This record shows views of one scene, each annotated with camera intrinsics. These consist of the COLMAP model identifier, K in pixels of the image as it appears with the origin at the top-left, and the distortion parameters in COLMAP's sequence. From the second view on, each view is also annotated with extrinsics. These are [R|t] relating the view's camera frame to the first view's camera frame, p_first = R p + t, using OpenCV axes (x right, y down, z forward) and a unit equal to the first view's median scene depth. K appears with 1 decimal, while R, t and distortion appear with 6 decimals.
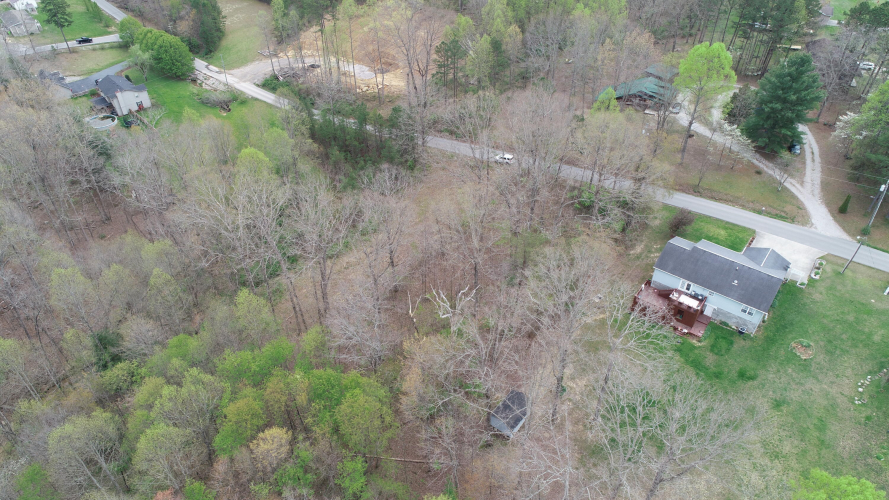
lens RADIAL K [[599.0, 0, 442.2], [0, 599.0, 250.0], [0, 0, 1]] dist [0.001524, -0.001482]
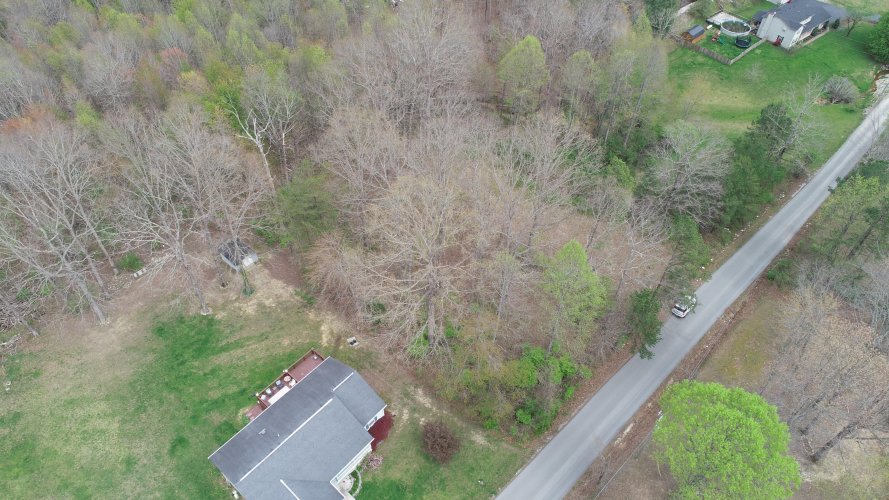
lens RADIAL K [[599.0, 0, 444.0], [0, 599.0, 251.0], [0, 0, 1]] dist [0.001524, -0.001482]
pose [[-0.071555, 0.731542, -0.678031, 0.697966], [-0.640090, 0.487658, 0.593696, -0.536055], [0.764960, 0.476483, 0.433359, 0.654175]]
